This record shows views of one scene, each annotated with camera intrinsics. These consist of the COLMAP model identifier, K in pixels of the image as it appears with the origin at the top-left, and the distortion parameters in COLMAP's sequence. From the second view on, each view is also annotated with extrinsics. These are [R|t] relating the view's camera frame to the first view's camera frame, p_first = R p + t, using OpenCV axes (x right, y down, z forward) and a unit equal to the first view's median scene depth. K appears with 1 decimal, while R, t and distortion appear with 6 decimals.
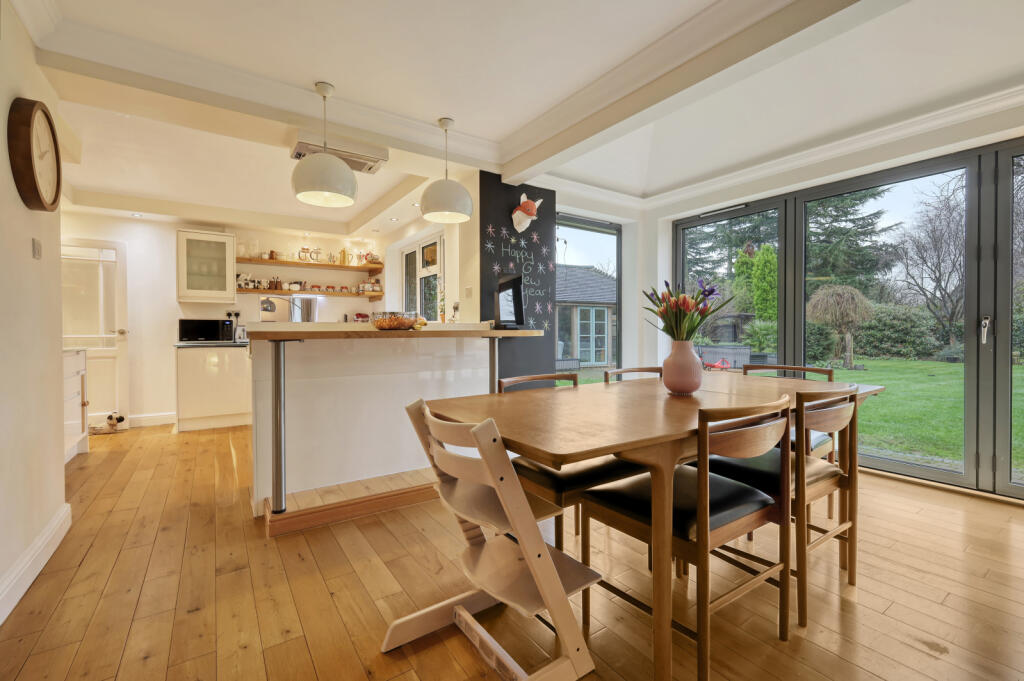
lens RADIAL K [[444.1, 0, 510.5], [0, 444.1, 334.6], [0, 0, 1]] dist [0.002799, 0.001014]
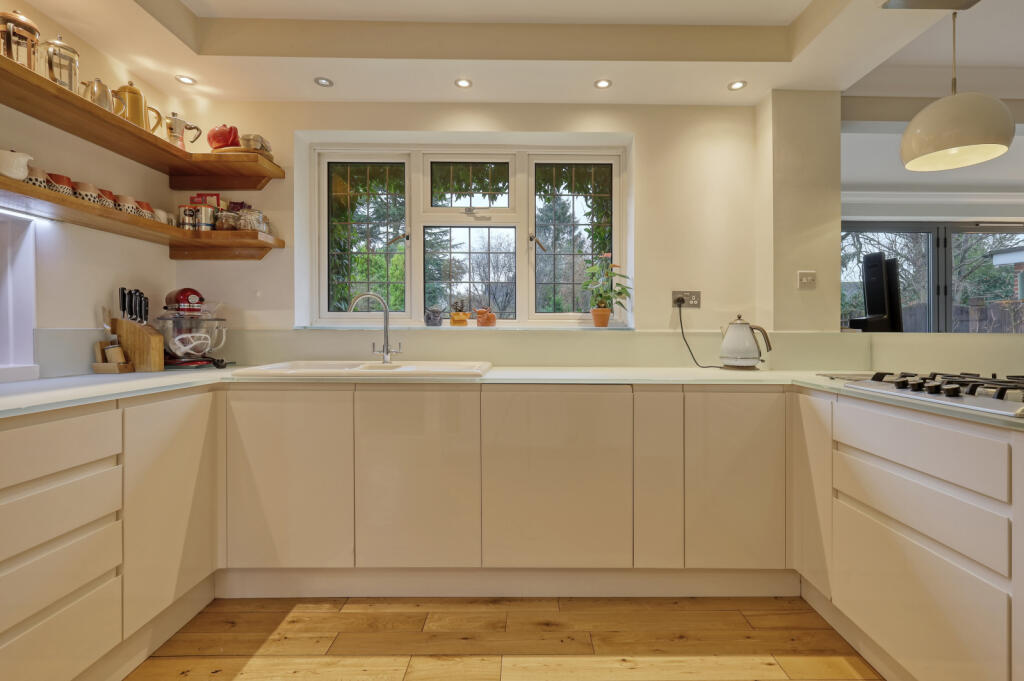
lens RADIAL K [[476.3, 0, 515.2], [0, 476.3, 333.0], [0, 0, 1]] dist [0.003026, 0.000316]
pose [[0.546834, 0.004165, 0.837231, -0.190344], [-0.006507, 0.999979, -0.000725, -0.004990], [-0.837216, -0.005051, 0.546849, 0.214692]]
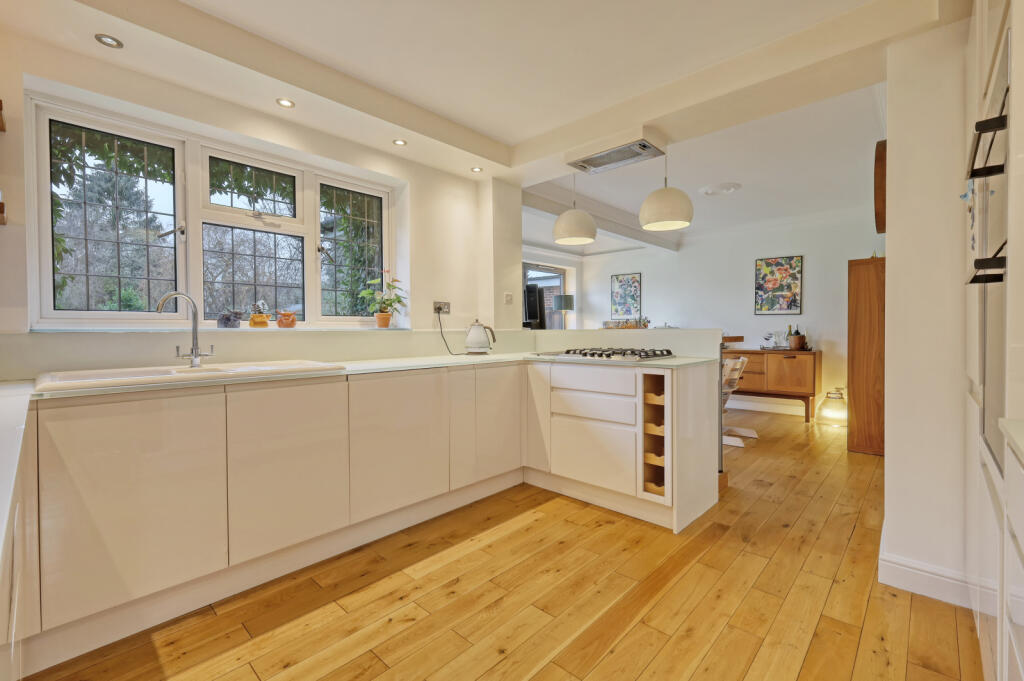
lens RADIAL K [[444.1, 0, 513.6], [0, 444.1, 340.0], [0, 0, 1]] dist [0.002799, 0.001014]
pose [[-0.228864, -0.014074, 0.973357, -0.237545], [0.011249, 0.999790, 0.017101, -0.004629], [-0.973393, 0.014863, -0.228658, 0.268188]]
